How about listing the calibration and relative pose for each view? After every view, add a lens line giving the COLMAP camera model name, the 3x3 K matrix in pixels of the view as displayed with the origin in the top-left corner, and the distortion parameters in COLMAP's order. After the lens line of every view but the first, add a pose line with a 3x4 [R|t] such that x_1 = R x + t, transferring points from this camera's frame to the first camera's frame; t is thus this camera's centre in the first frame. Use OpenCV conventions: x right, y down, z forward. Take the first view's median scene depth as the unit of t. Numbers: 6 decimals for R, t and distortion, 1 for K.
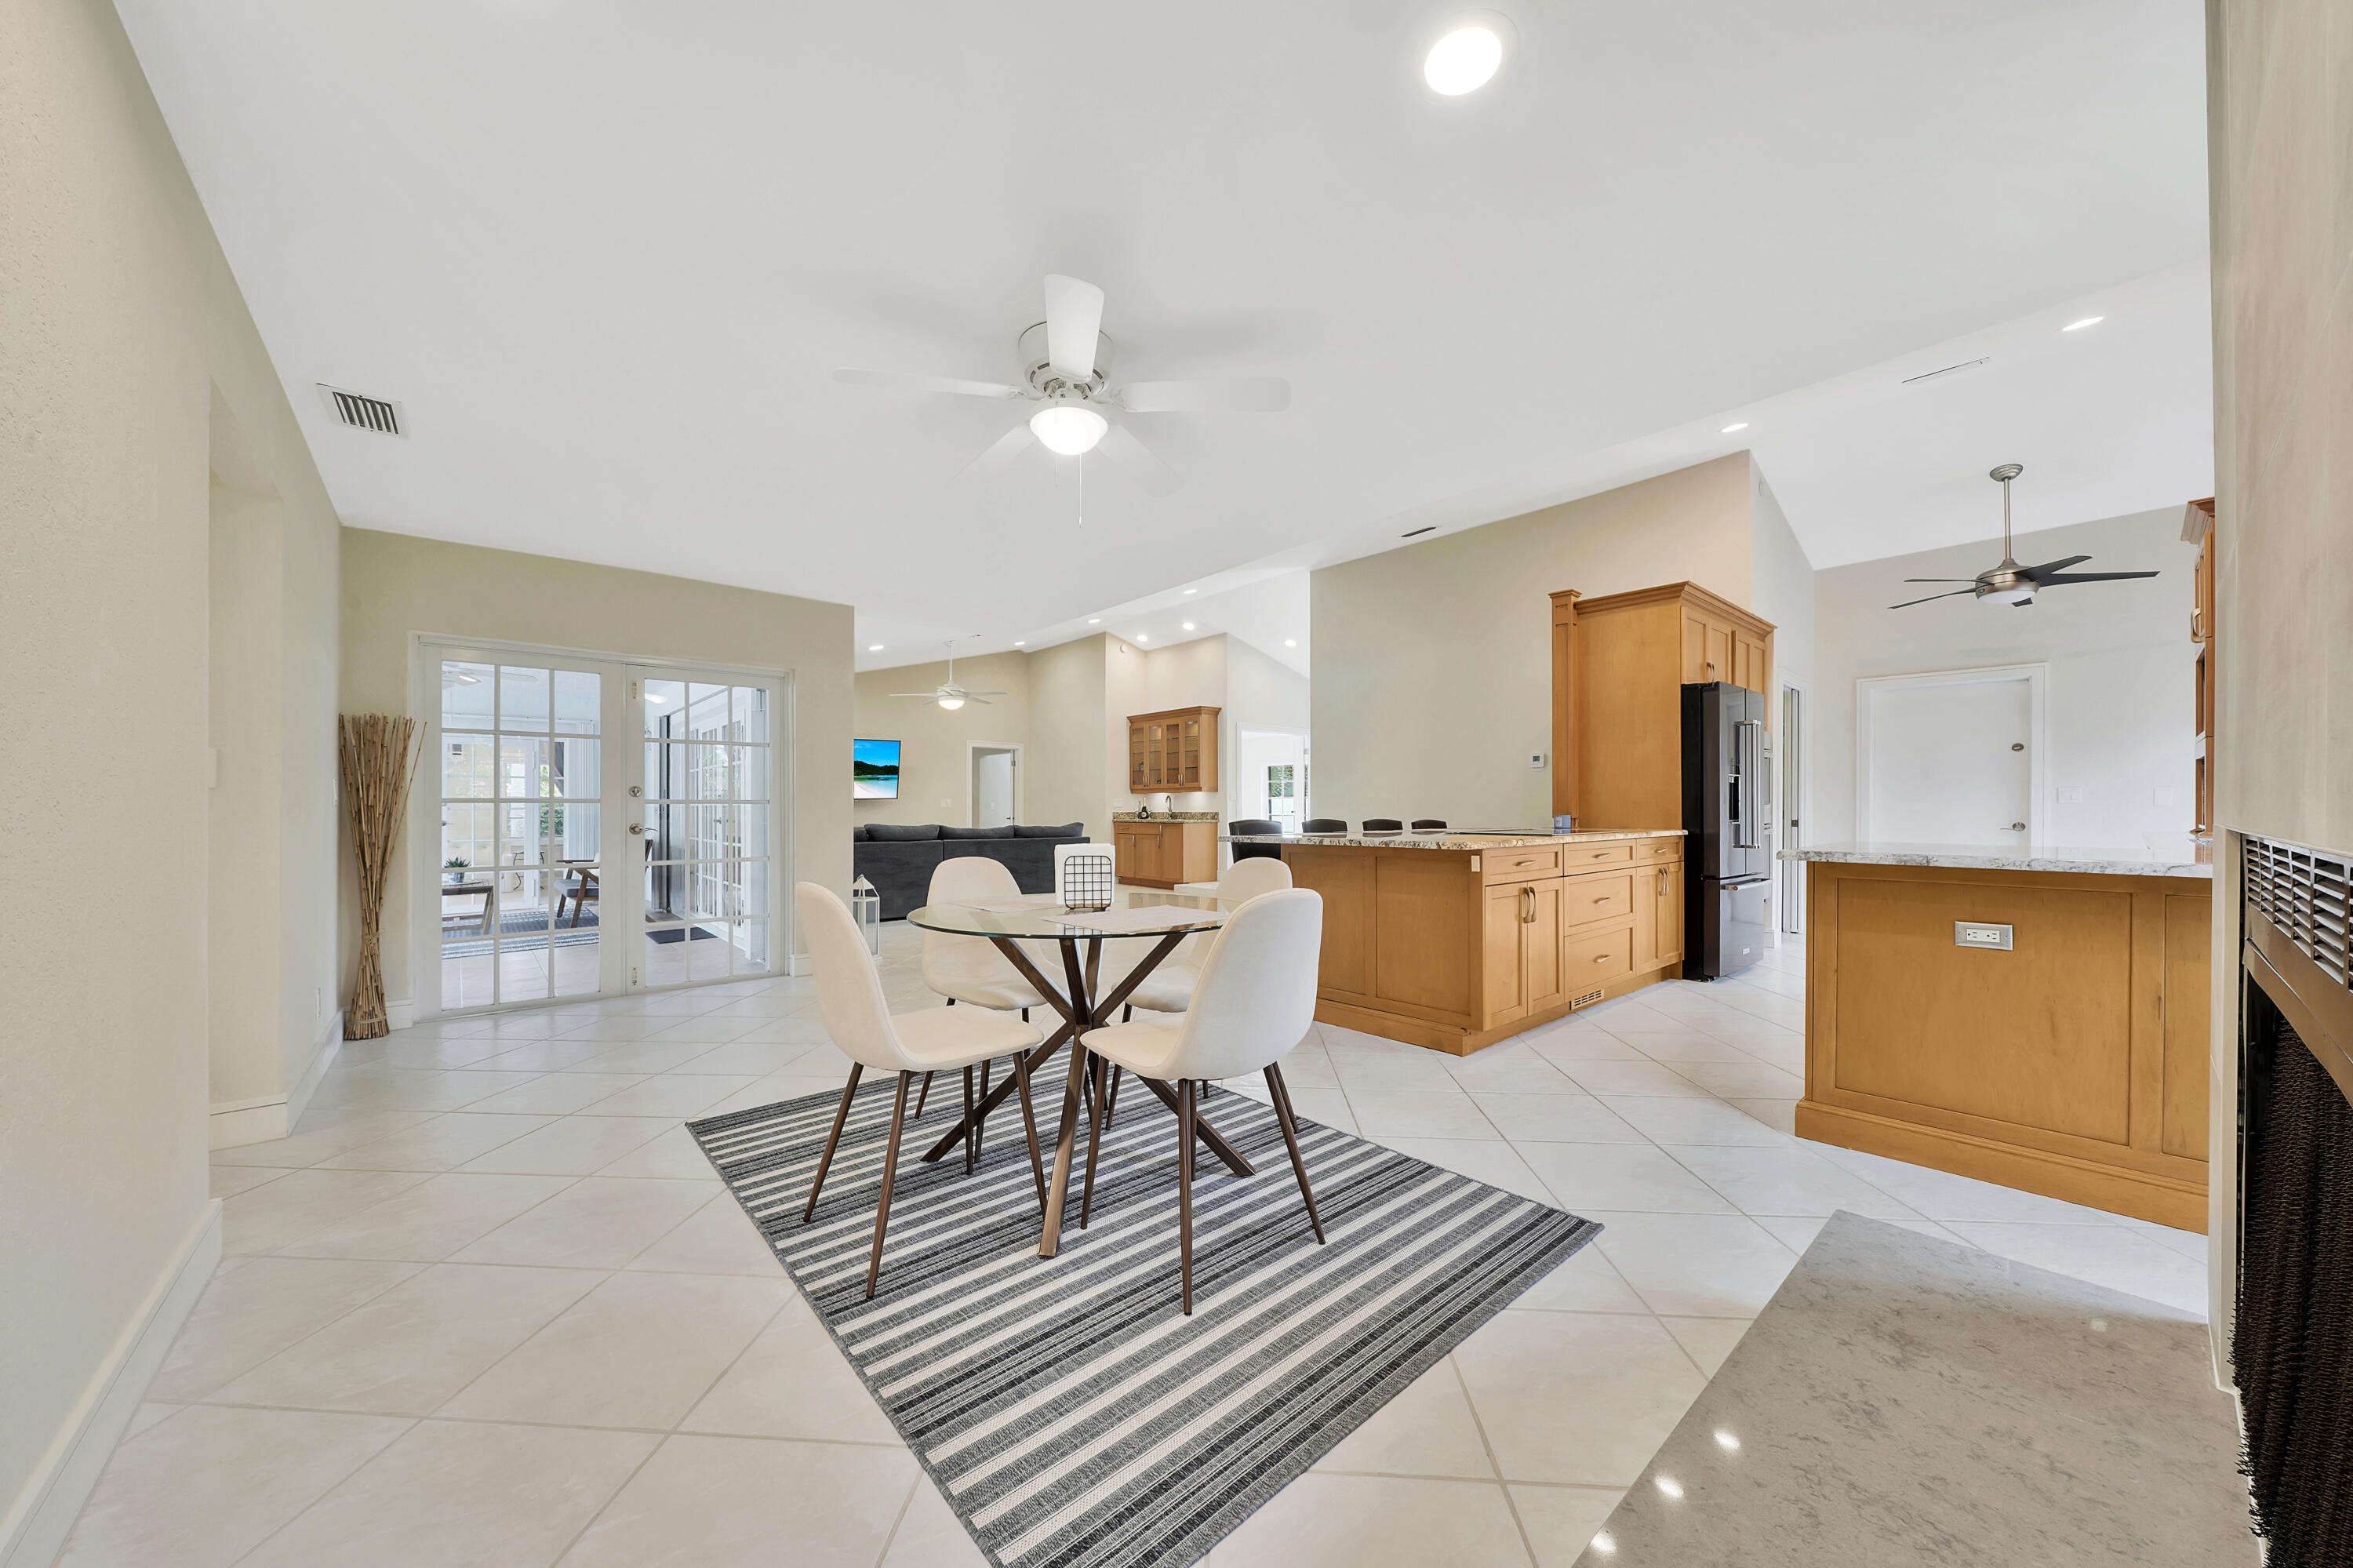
lens RADIAL K [[821.3, 0, 1171.6], [0, 821.3, 806.6], [0, 0, 1]] dist [-0.003780, -0.000183]
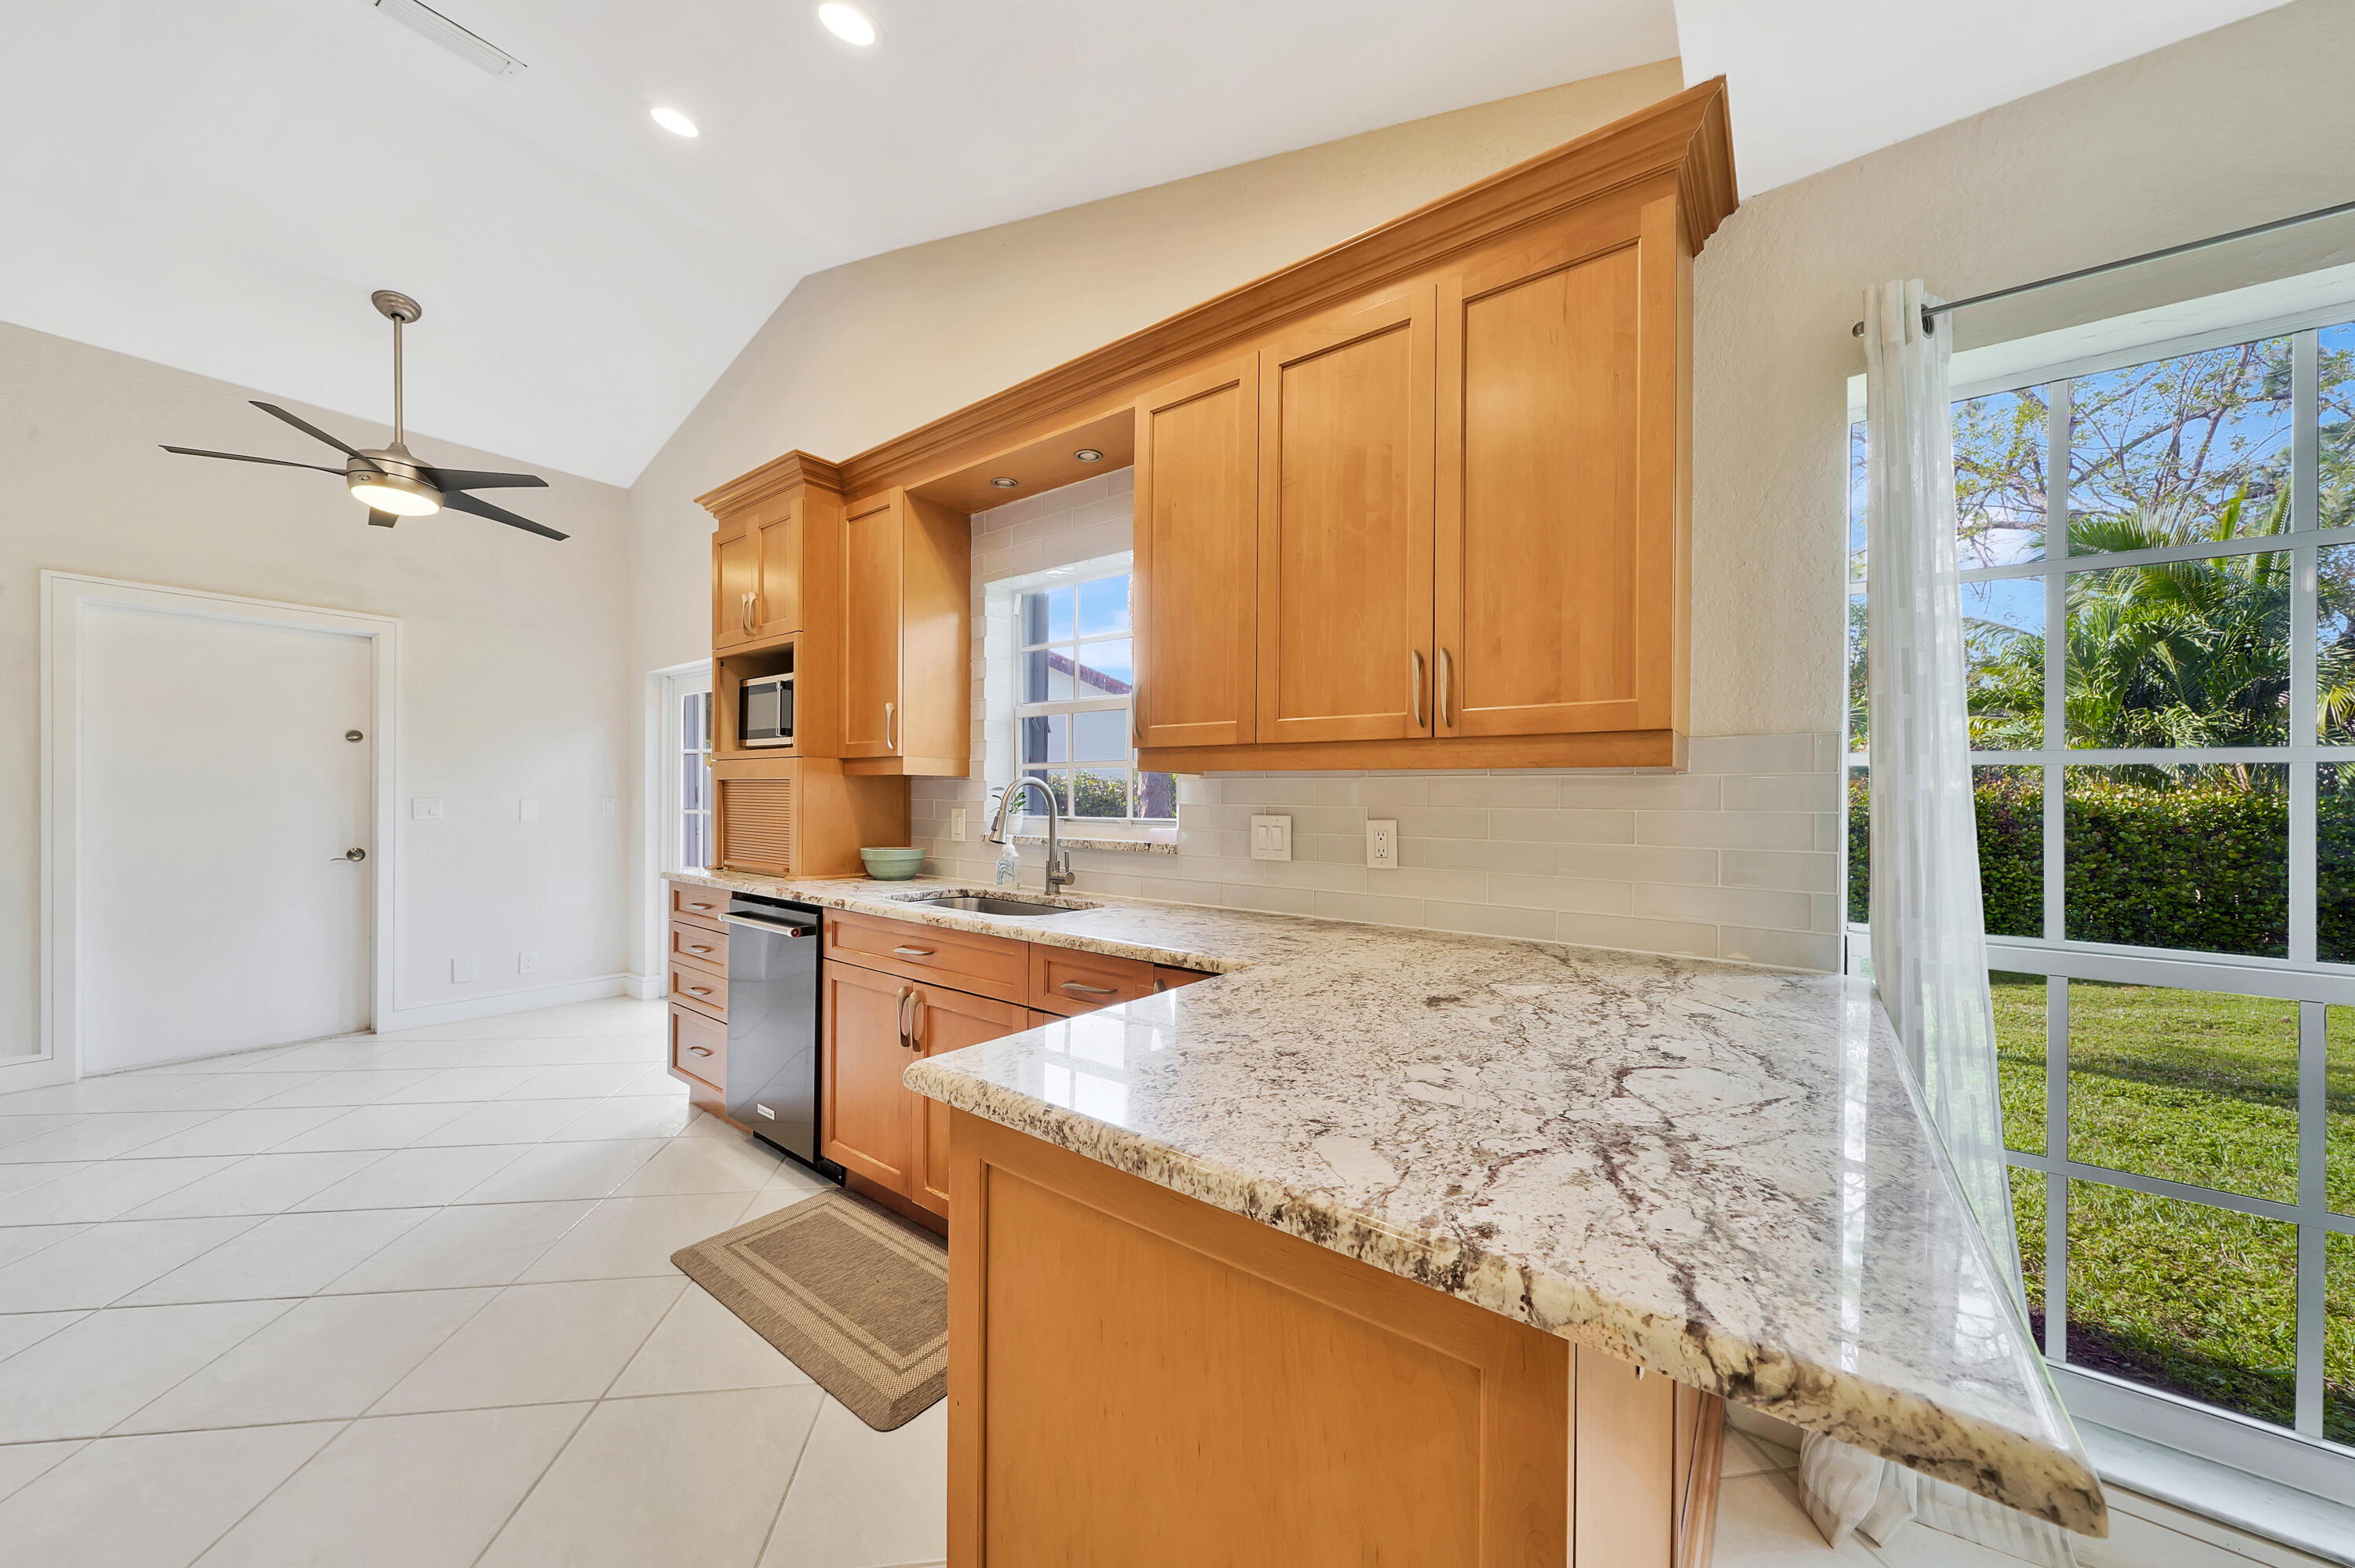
lens RADIAL K [[821.8, 0, 1165.2], [0, 821.8, 808.4], [0, 0, 1]] dist [-0.003780, -0.000183]
pose [[-0.197405, -0.012378, 0.980244, 0.278535], [-0.013750, 0.999857, 0.009856, -0.032435], [-0.980226, -0.011533, -0.197547, 0.541721]]
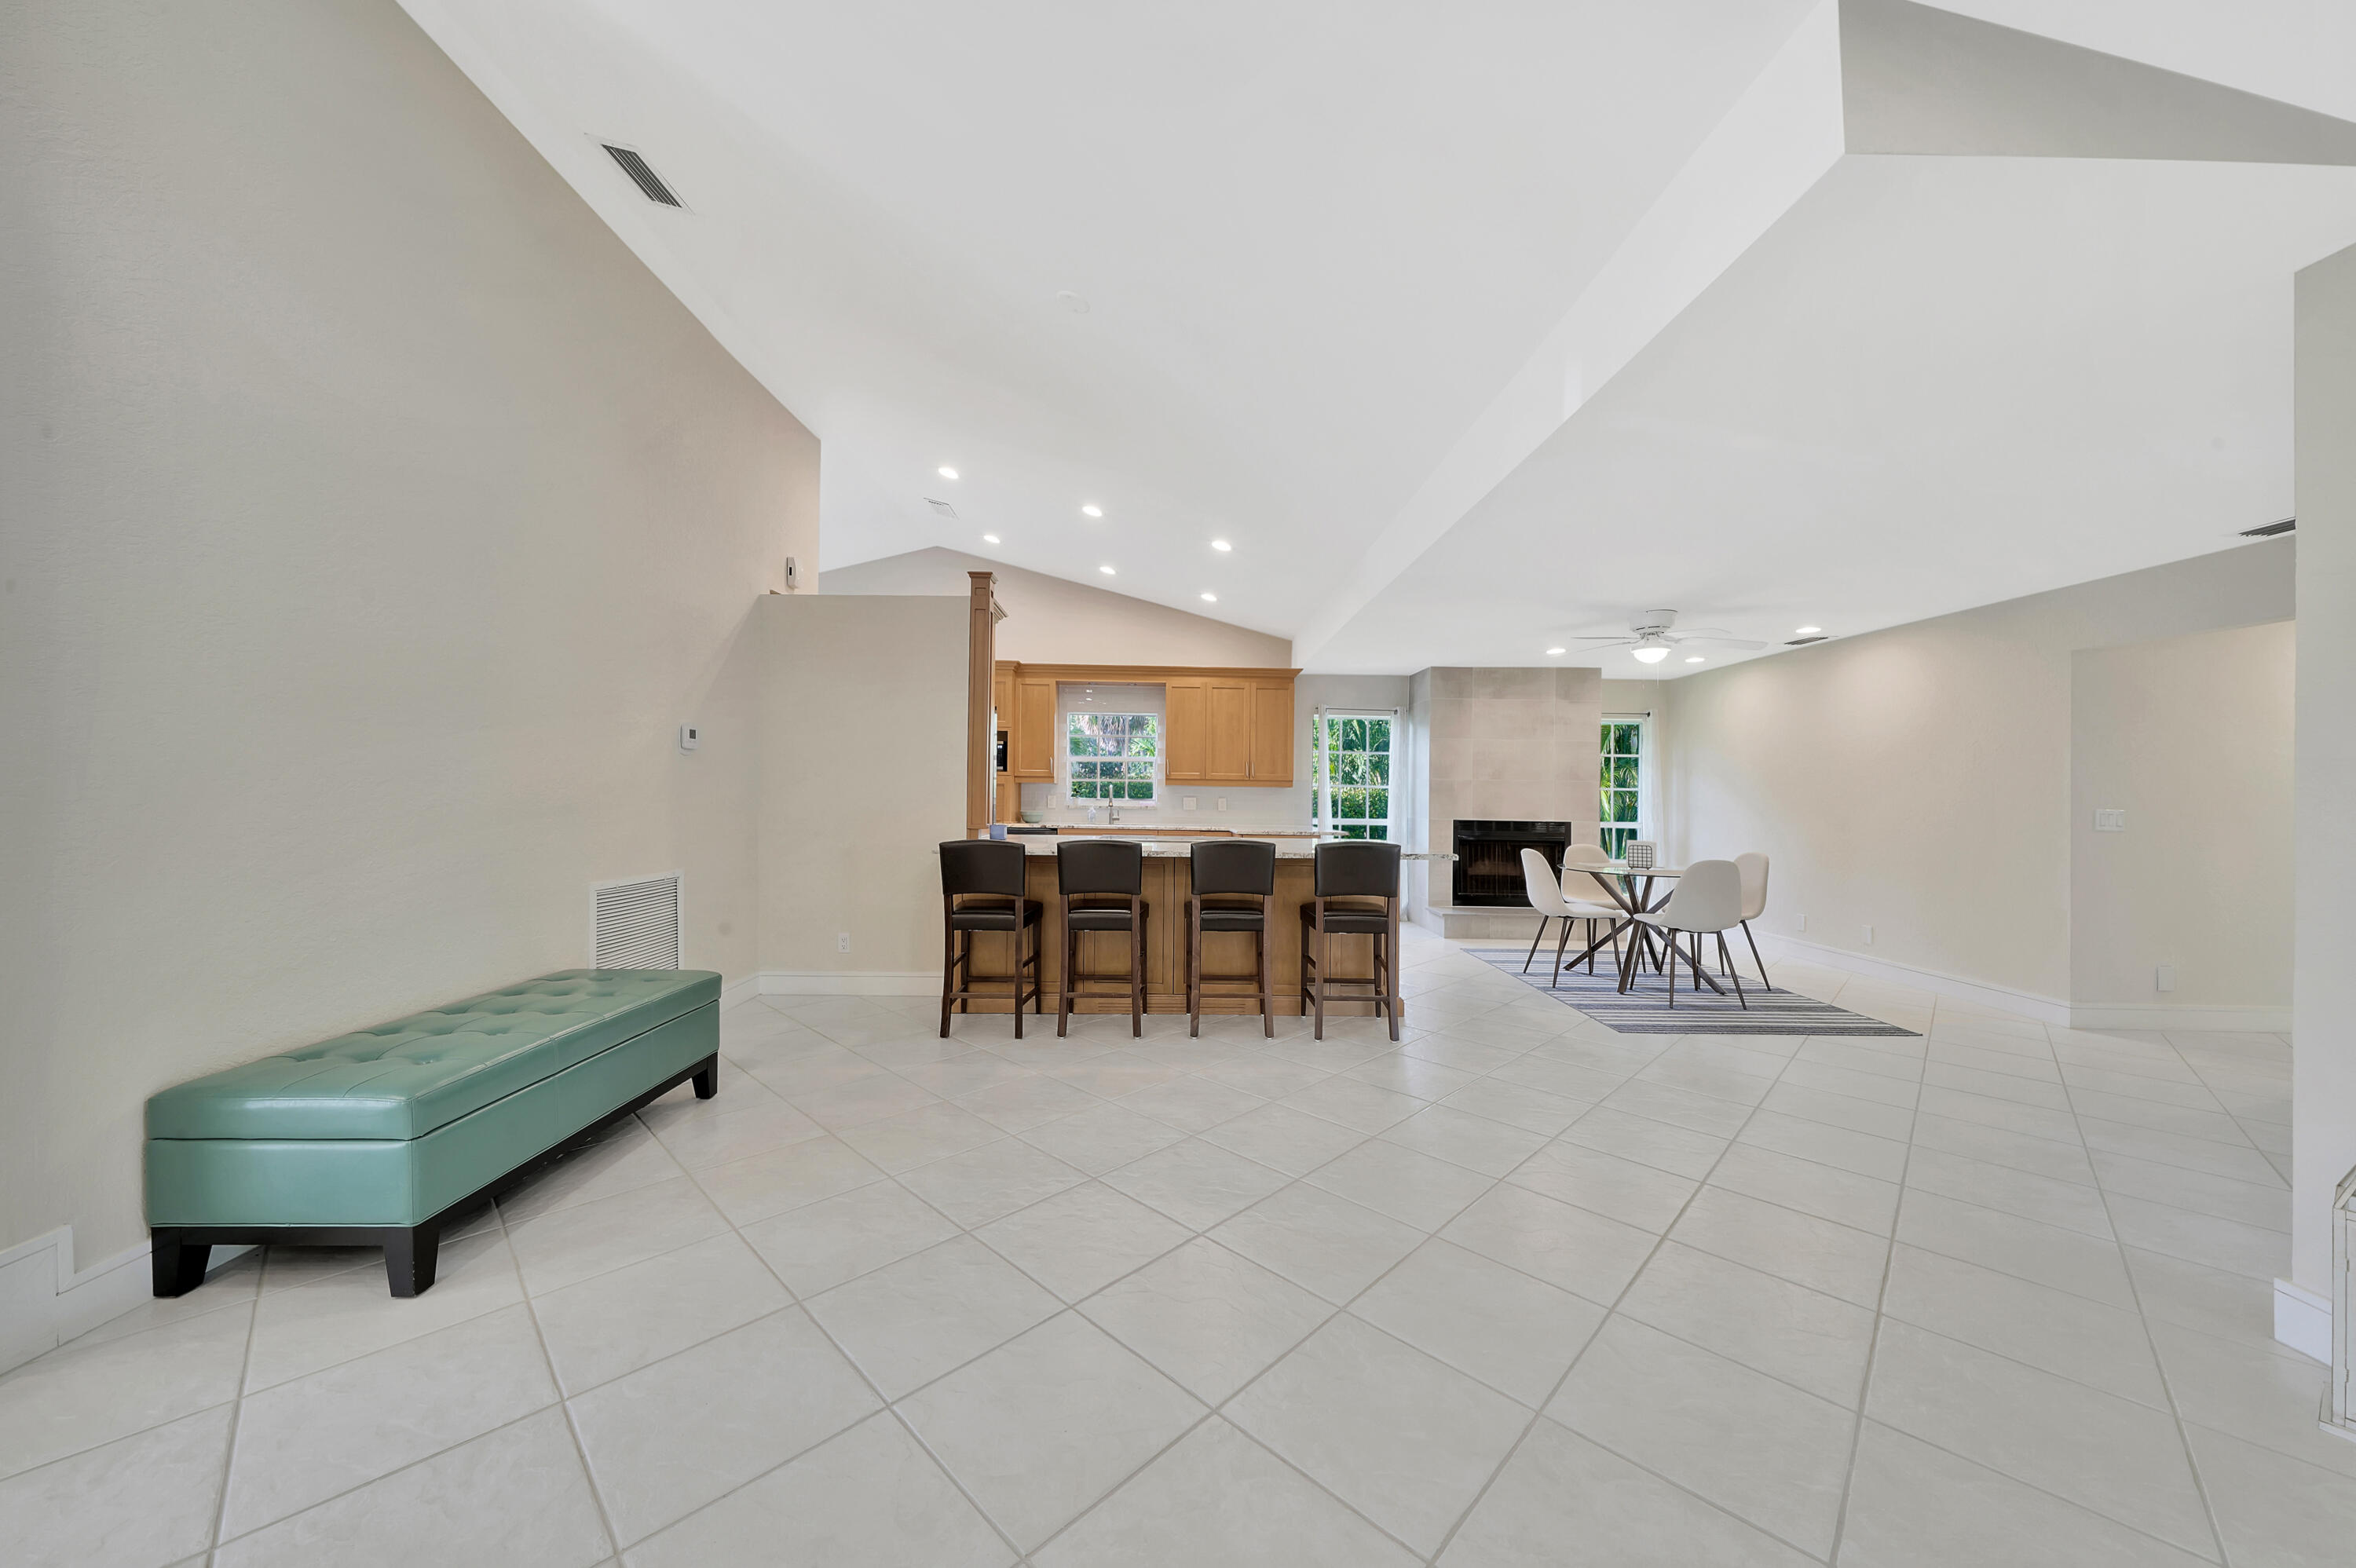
lens RADIAL K [[822.2, 0, 1179.3], [0, 822.2, 796.8], [0, 0, 1]] dist [-0.003780, -0.000183]
pose [[-0.765495, -0.009905, 0.643365, -0.260591], [-0.017426, 0.999834, -0.005341, -0.018805], [-0.643206, -0.015300, -0.765541, 1.545596]]
